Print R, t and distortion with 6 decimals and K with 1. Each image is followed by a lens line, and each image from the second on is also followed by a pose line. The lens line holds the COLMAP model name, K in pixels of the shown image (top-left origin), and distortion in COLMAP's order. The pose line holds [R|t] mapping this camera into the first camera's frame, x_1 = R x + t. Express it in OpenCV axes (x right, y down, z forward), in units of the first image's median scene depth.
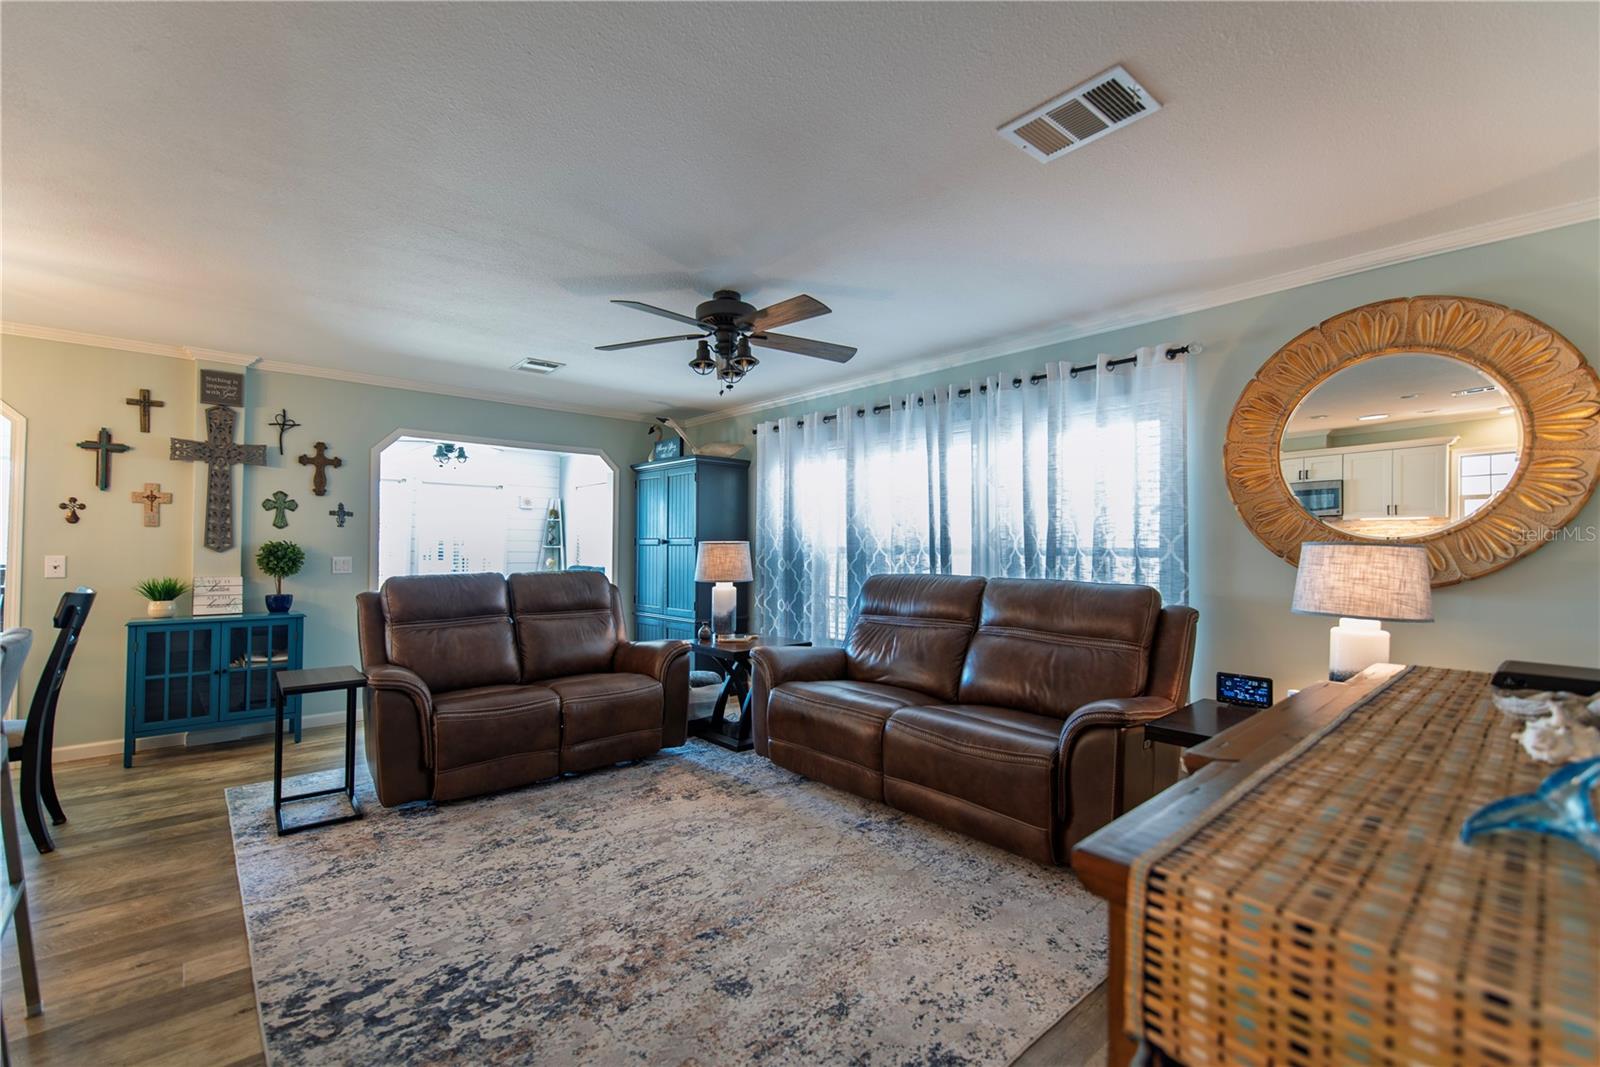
lens RADIAL K [[687.9, 0, 799.5], [0, 687.9, 535.7], [0, 0, 1]] dist [-0.000314, -0.000641]
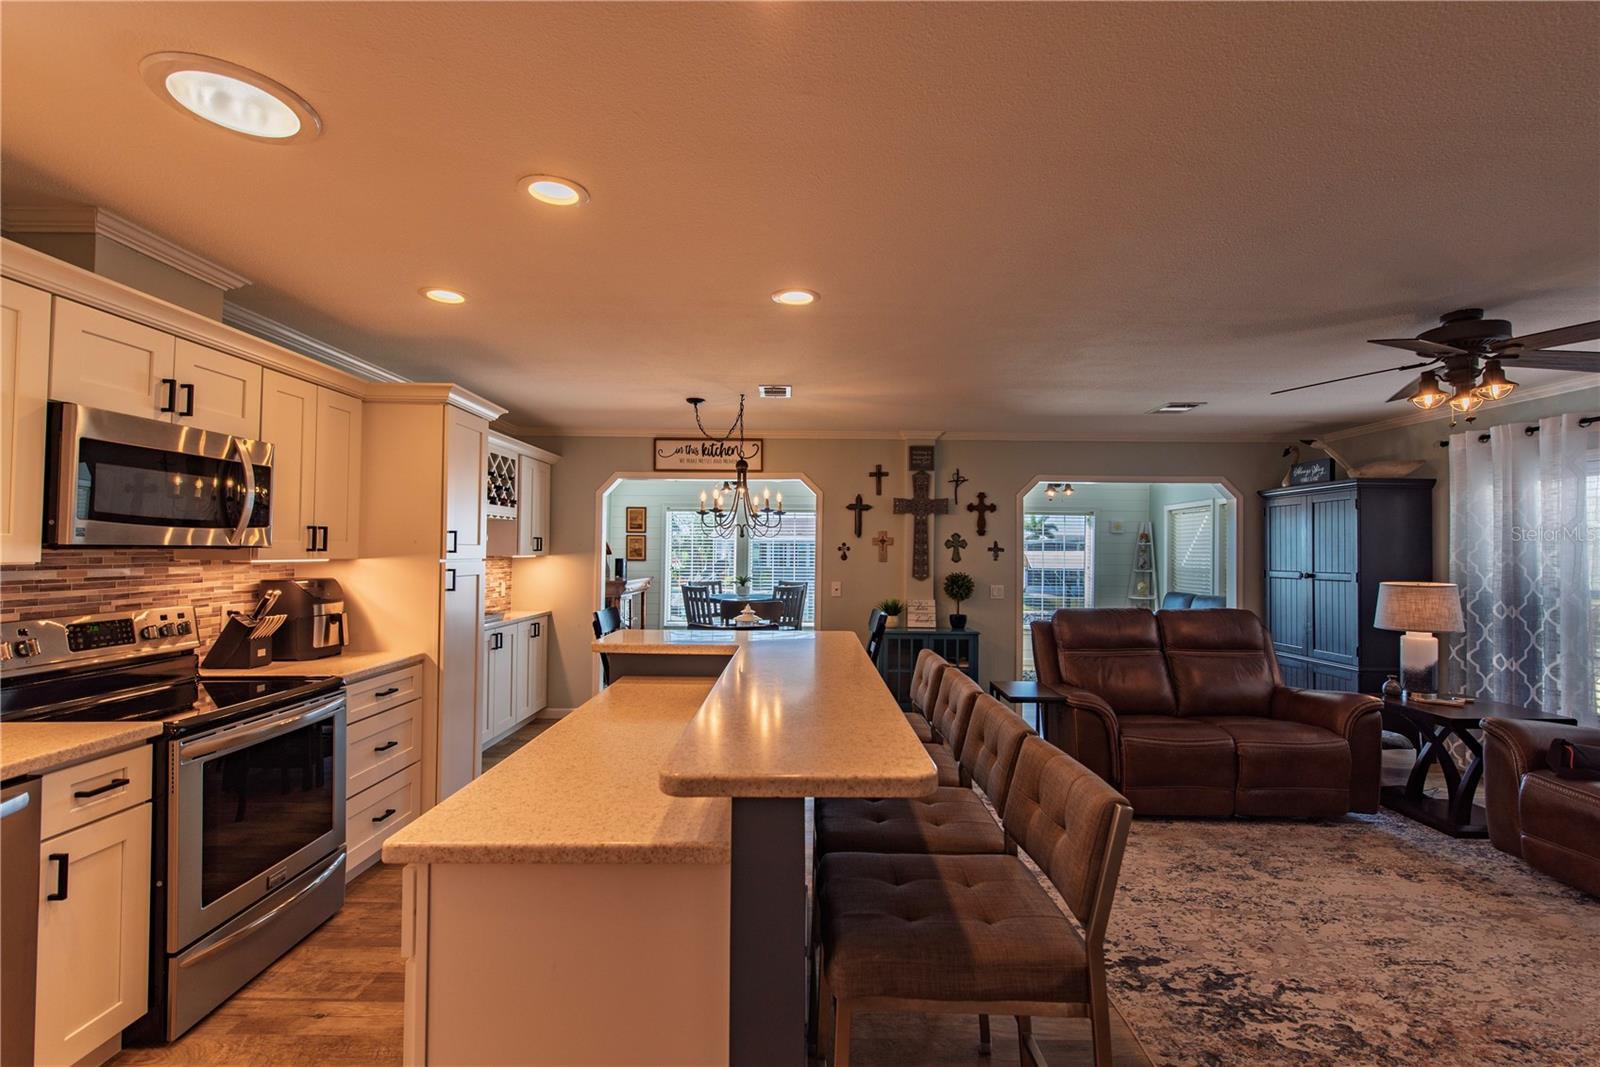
lens RADIAL K [[702.1, 0, 803.0], [0, 702.1, 536.4], [0, 0, 1]] dist [0.002967, -0.000054]
pose [[0.746530, -0.012573, -0.665233, -0.111079], [0.004329, 0.999892, -0.014040, -0.046358], [0.665337, 0.007601, 0.746504, -0.180505]]
